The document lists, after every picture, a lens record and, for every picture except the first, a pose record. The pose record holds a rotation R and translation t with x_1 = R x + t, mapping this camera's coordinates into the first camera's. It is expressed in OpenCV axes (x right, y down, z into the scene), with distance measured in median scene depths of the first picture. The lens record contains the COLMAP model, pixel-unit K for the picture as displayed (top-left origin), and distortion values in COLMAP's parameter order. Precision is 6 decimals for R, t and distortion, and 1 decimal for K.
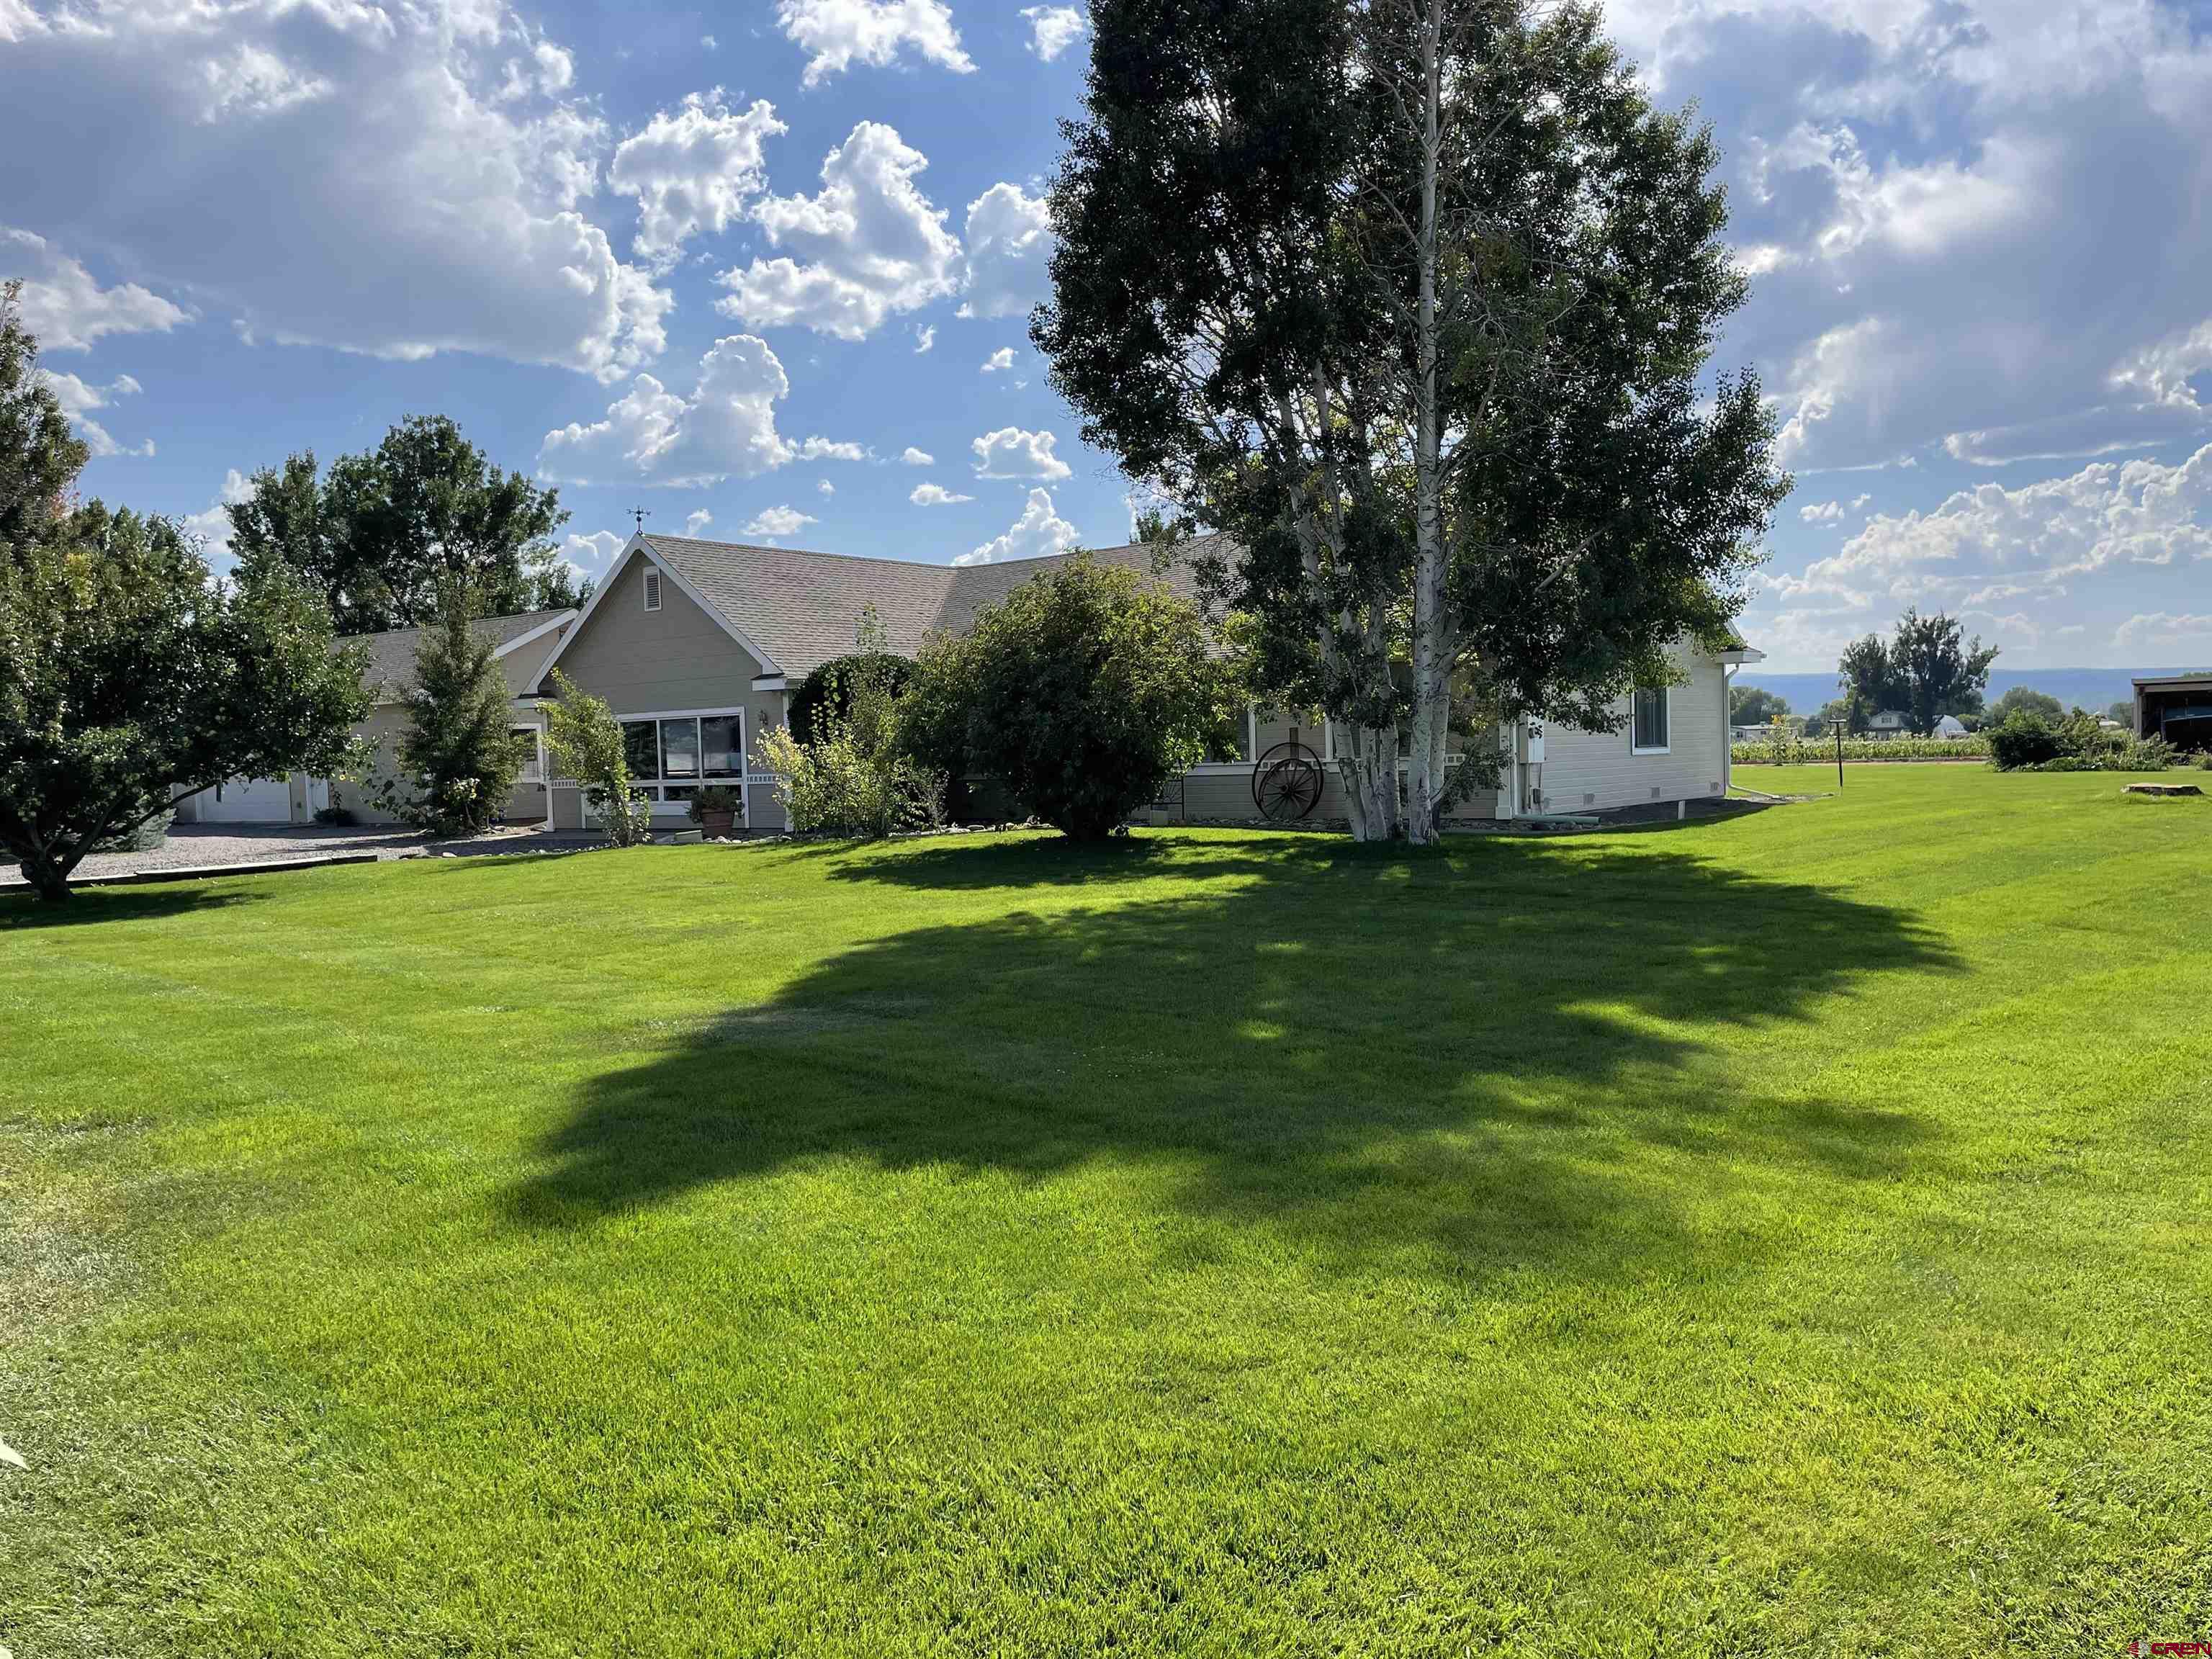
lens RADIAL K [[1678.9, 0, 1119.9], [0, 1678.9, 838.3], [0, 0, 1]] dist [0.092664, -0.115683]
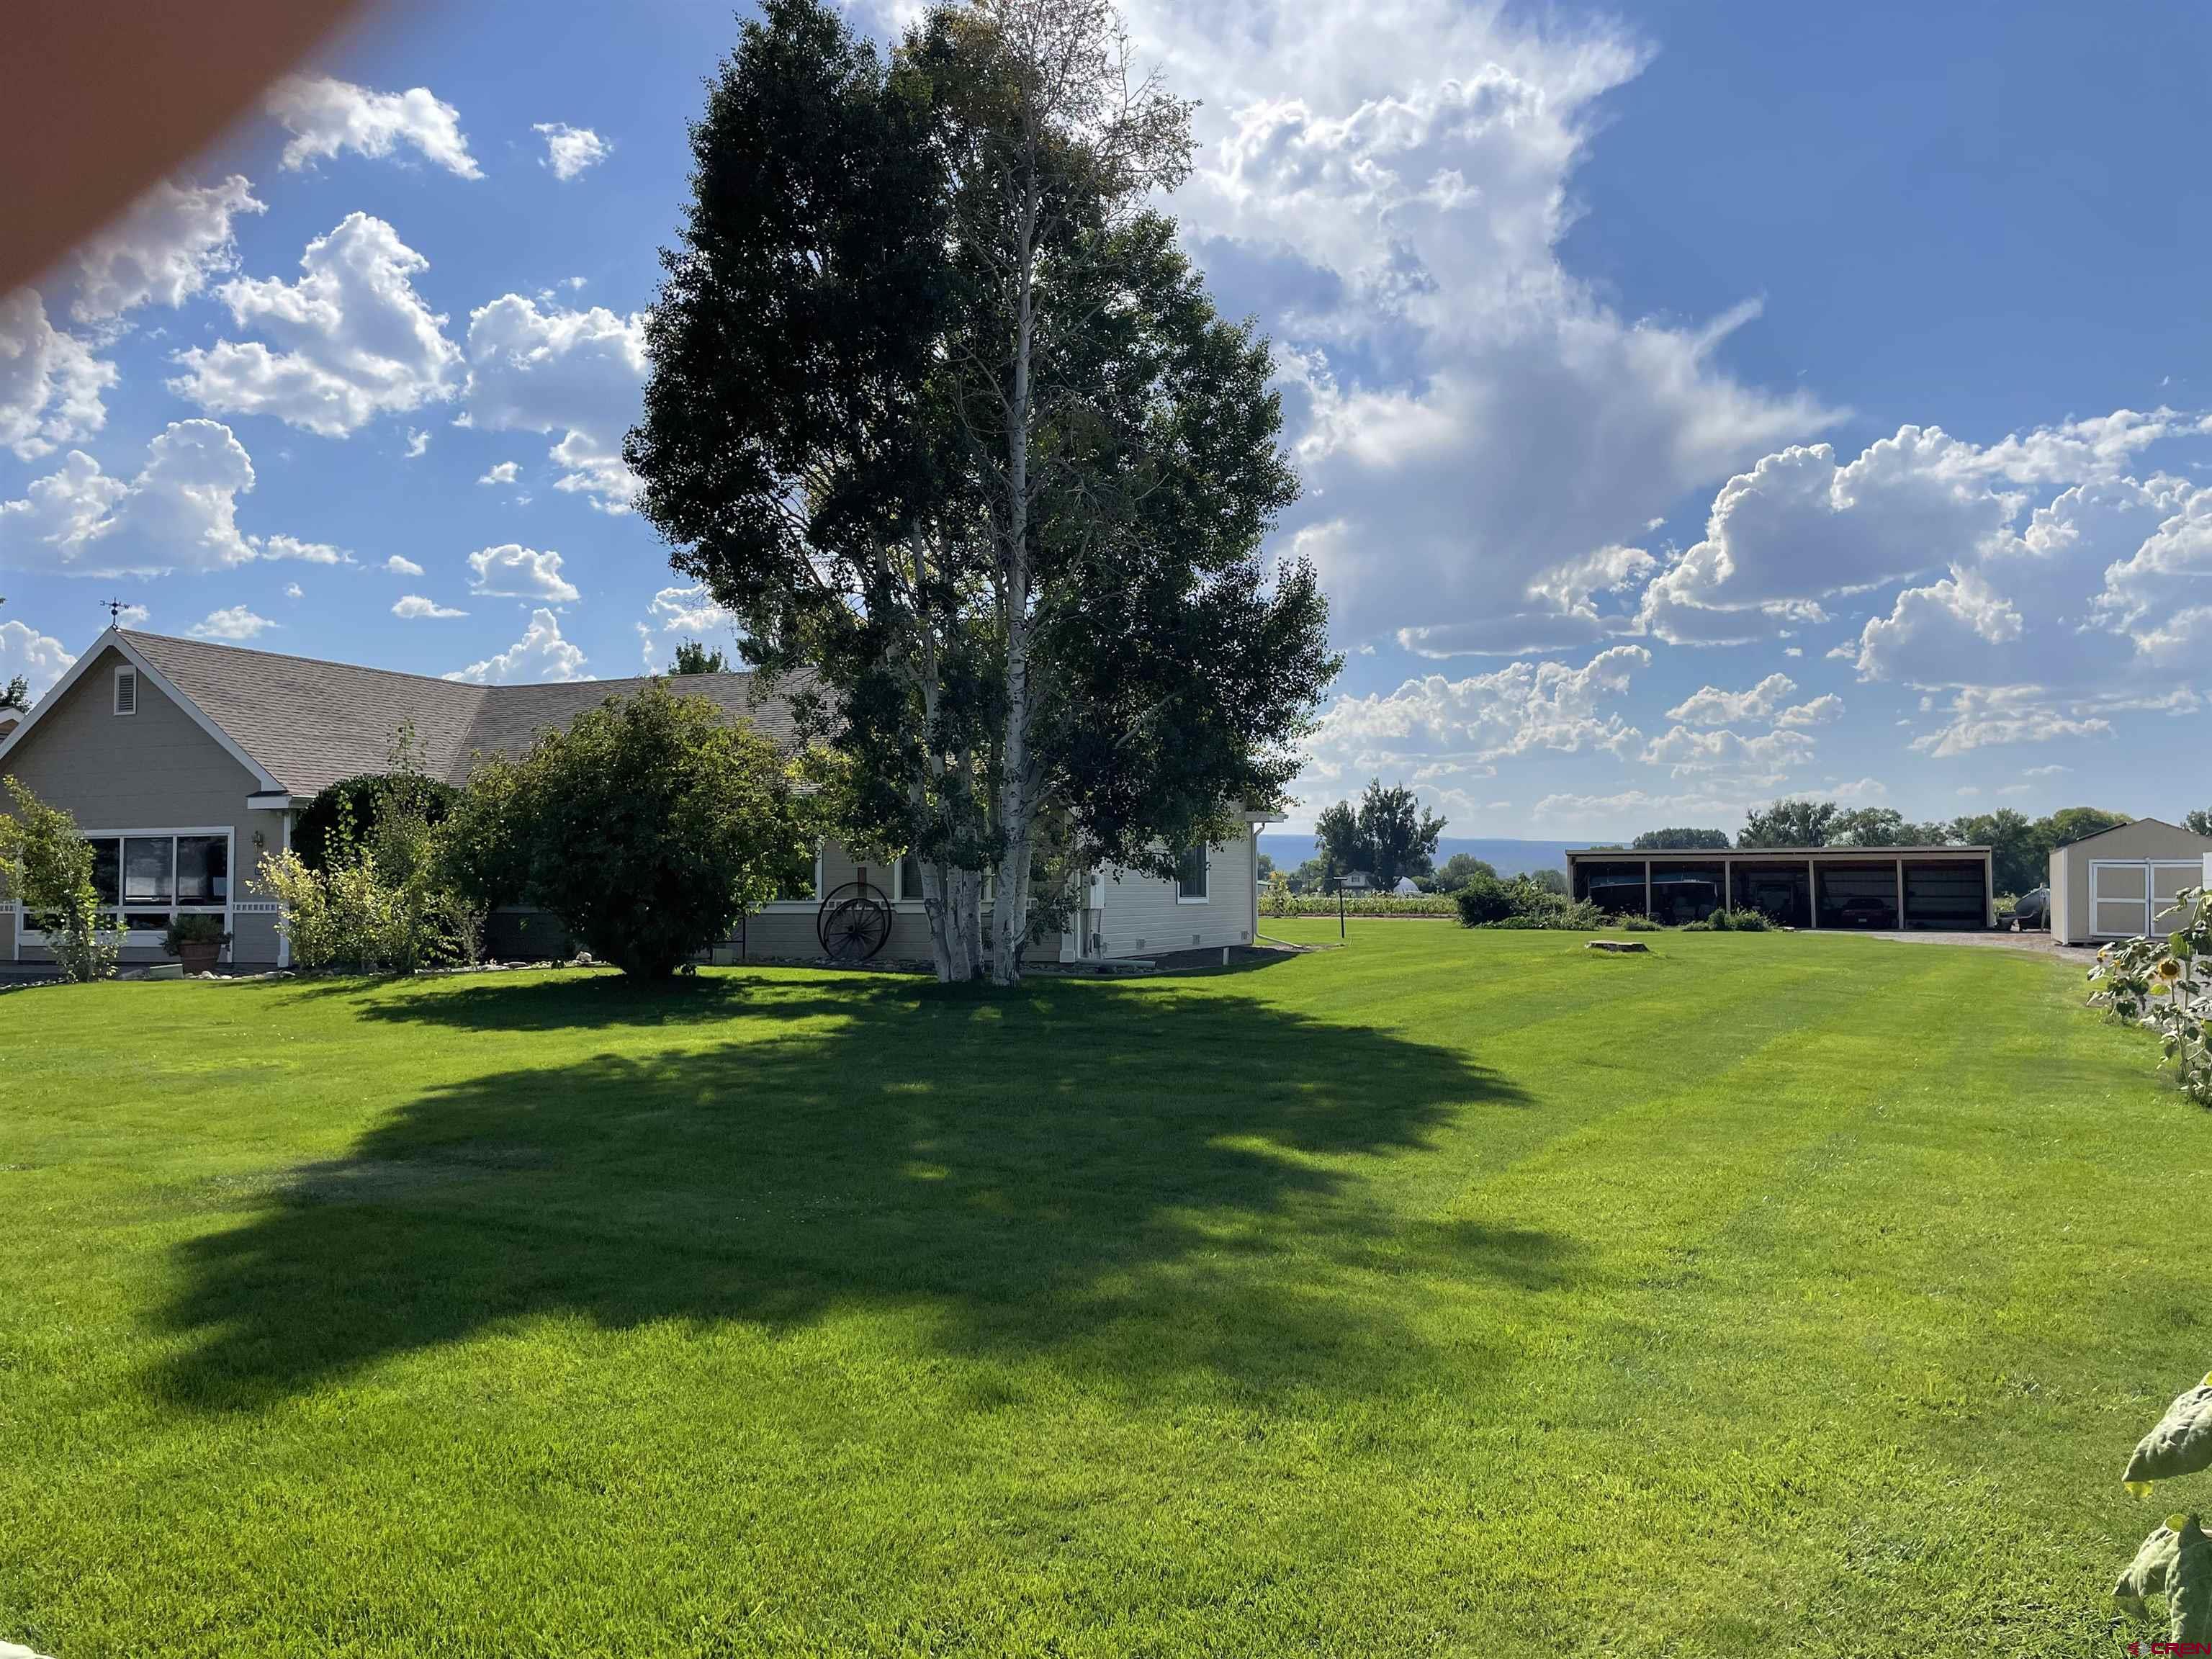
lens RADIAL K [[1678.9, 0, 1128.8], [0, 1678.9, 849.7], [0, 0, 1]] dist [0.092664, -0.115683]
pose [[0.957551, 0.033904, 0.286265, -0.042600], [-0.011481, 0.996757, -0.079648, 0.001572], [-0.288037, 0.072981, 0.954834, 0.001704]]
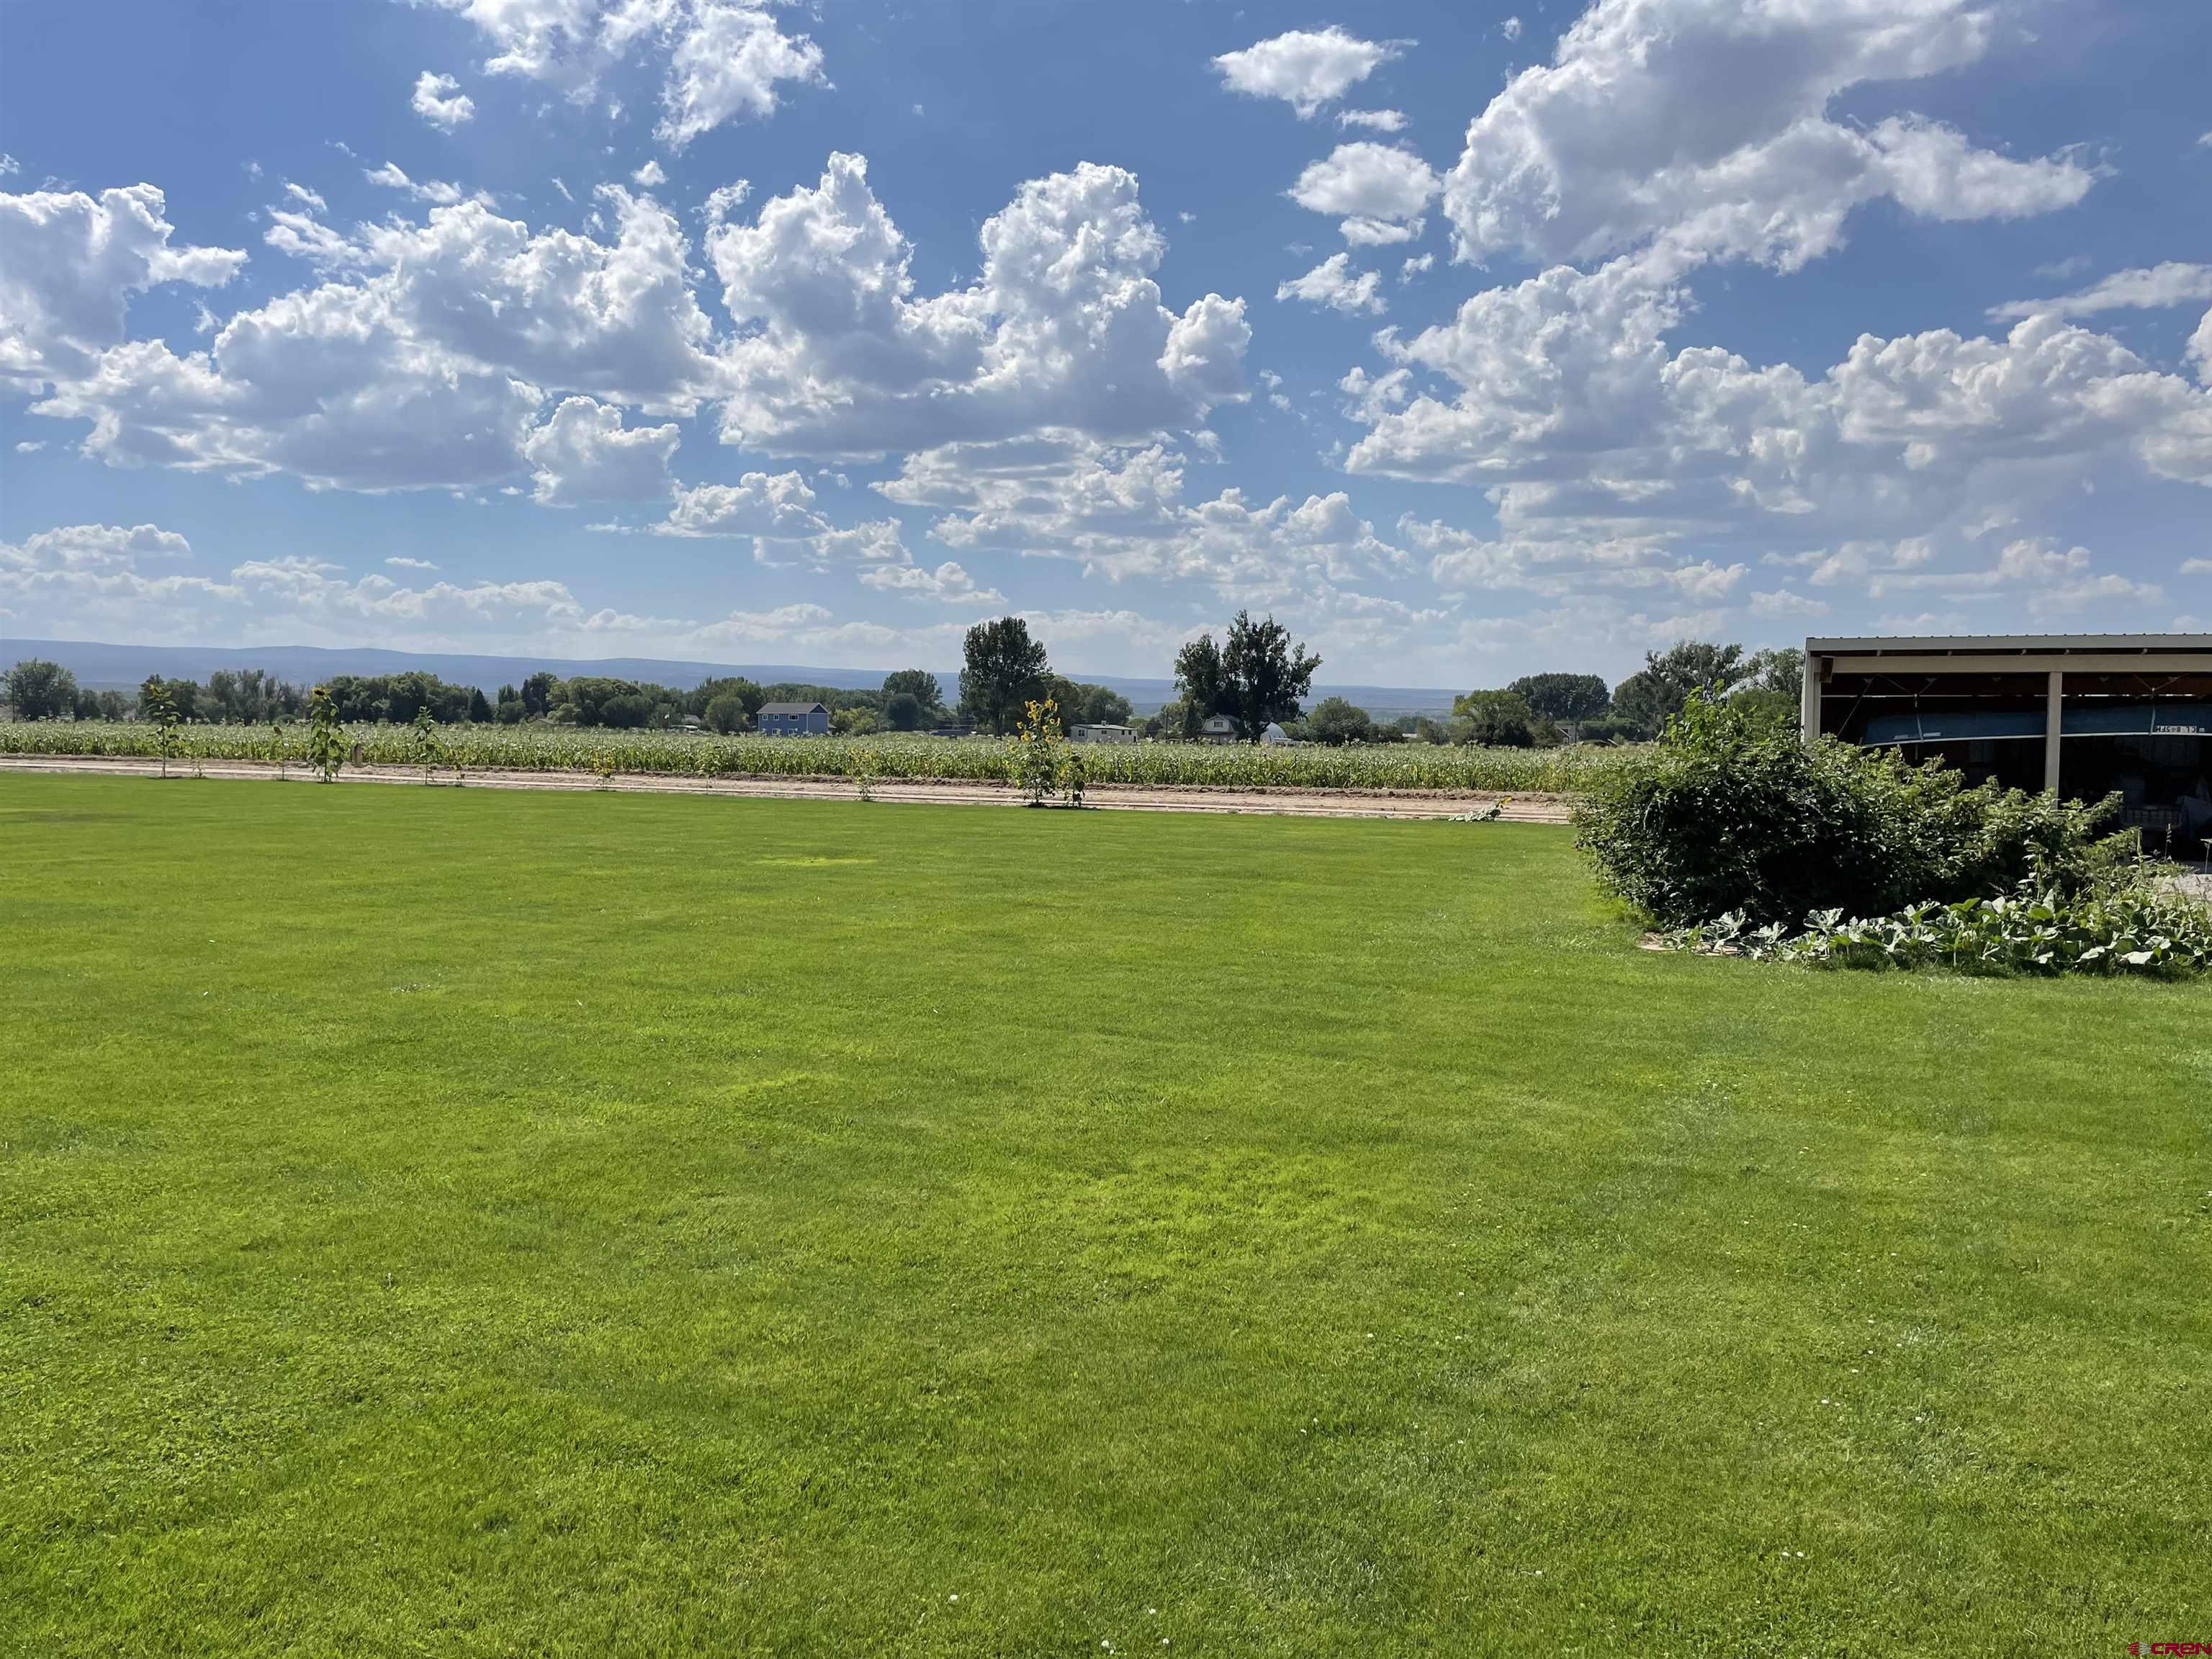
lens RADIAL K [[1678.9, 0, 1101.9], [0, 1678.9, 819.8], [0, 0, 1]] dist [0.092664, -0.115683]
pose [[0.936627, 0.020475, 0.349730, 0.655550], [-0.019881, 0.999788, -0.005290, -0.103921], [-0.349764, -0.001998, 0.936836, 1.528464]]
